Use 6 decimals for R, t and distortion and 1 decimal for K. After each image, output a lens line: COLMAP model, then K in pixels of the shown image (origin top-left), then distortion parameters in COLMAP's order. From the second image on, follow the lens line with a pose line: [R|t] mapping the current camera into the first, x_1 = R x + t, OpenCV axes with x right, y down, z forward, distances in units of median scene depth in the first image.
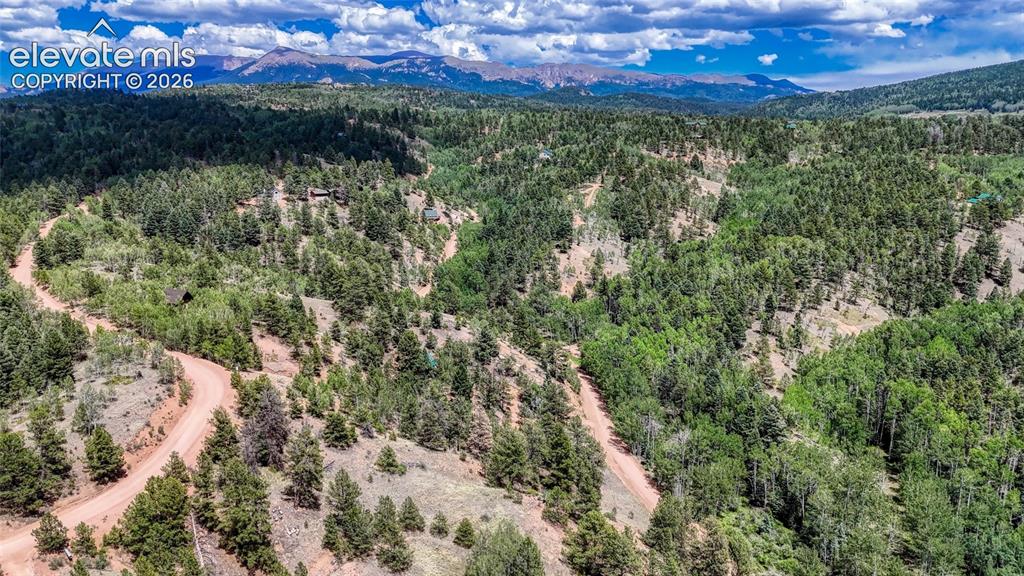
lens RADIAL K [[753.4, 0, 508.0], [0, 753.4, 295.3], [0, 0, 1]] dist [0.084829, -0.082589]
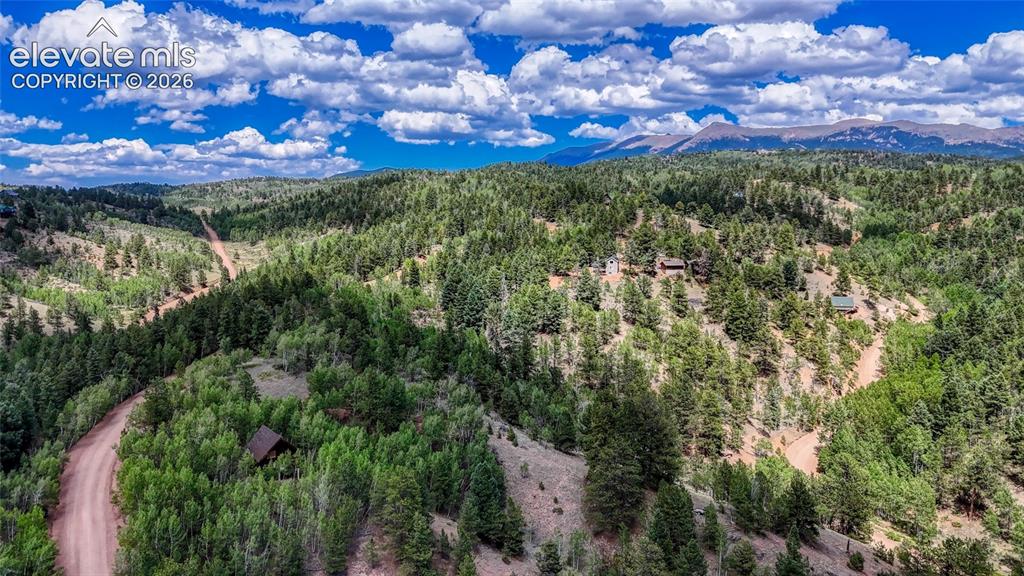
lens RADIAL K [[753.4, 0, 510.8], [0, 753.4, 294.6], [0, 0, 1]] dist [0.084829, -0.082589]
pose [[0.858197, 0.063466, -0.509382, -0.017008], [-0.111599, 0.991660, -0.064465, -0.053458], [0.501043, 0.112170, 0.858122, 0.384671]]
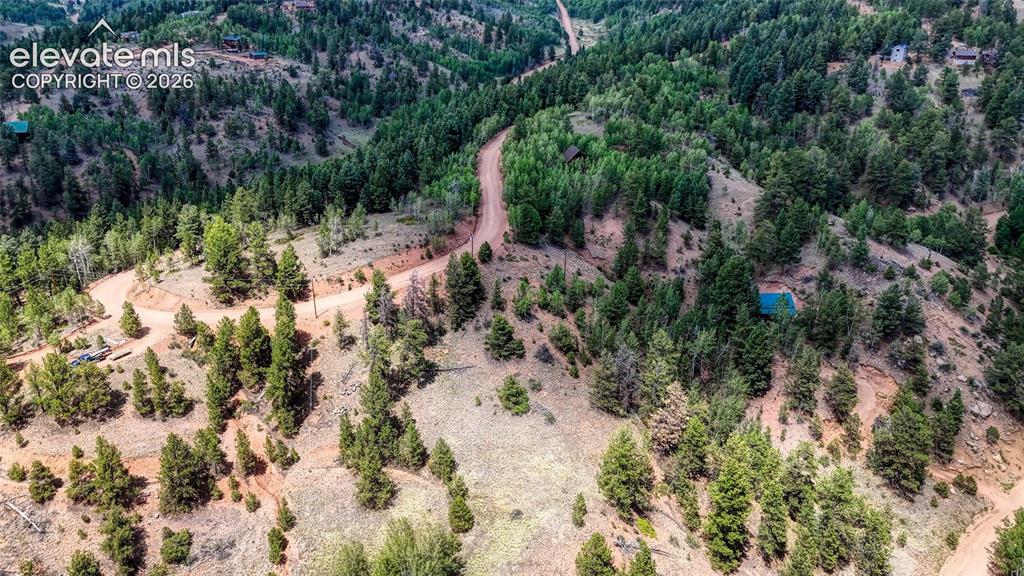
lens RADIAL K [[753.4, 0, 509.2], [0, 753.4, 284.9], [0, 0, 1]] dist [0.084829, -0.082589]
pose [[0.554399, 0.317410, -0.769346, 0.195523], [-0.175382, 0.948214, 0.264823, -0.050422], [0.813562, -0.011888, 0.581357, 0.230008]]
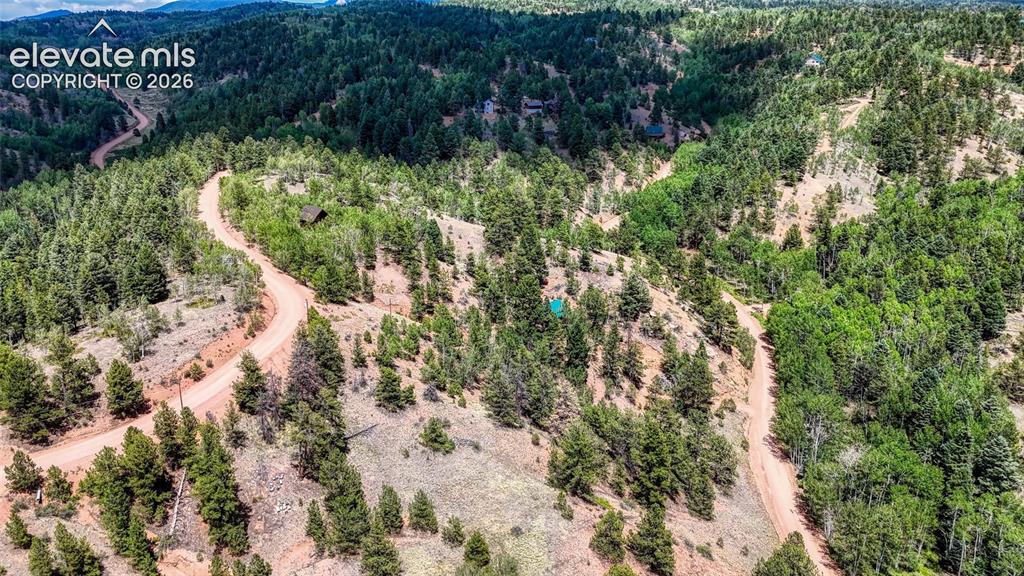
lens RADIAL K [[753.4, 0, 508.4], [0, 753.4, 291.2], [0, 0, 1]] dist [0.084829, -0.082589]
pose [[0.933009, 0.111293, -0.342210, 0.086747], [-0.072650, 0.989647, 0.123776, -0.024034], [0.352443, -0.090623, 0.931435, 0.110402]]
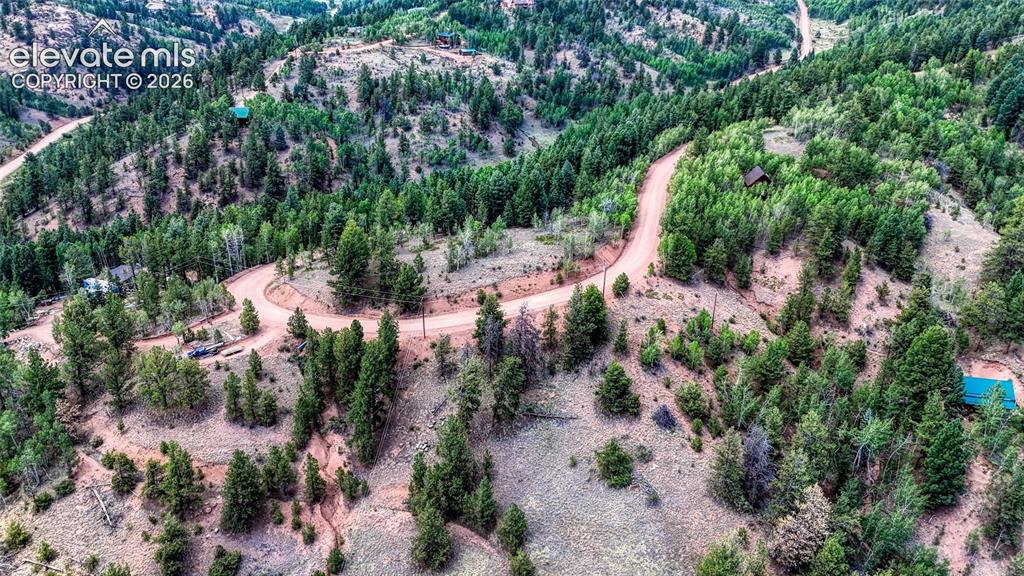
lens RADIAL K [[753.4, 0, 512.2], [0, 753.4, 285.8], [0, 0, 1]] dist [0.084829, -0.082589]
pose [[0.291833, 0.369836, -0.882074, 0.170146], [-0.205031, 0.924970, 0.319988, -0.062921], [0.934235, 0.087470, 0.345765, 0.289269]]
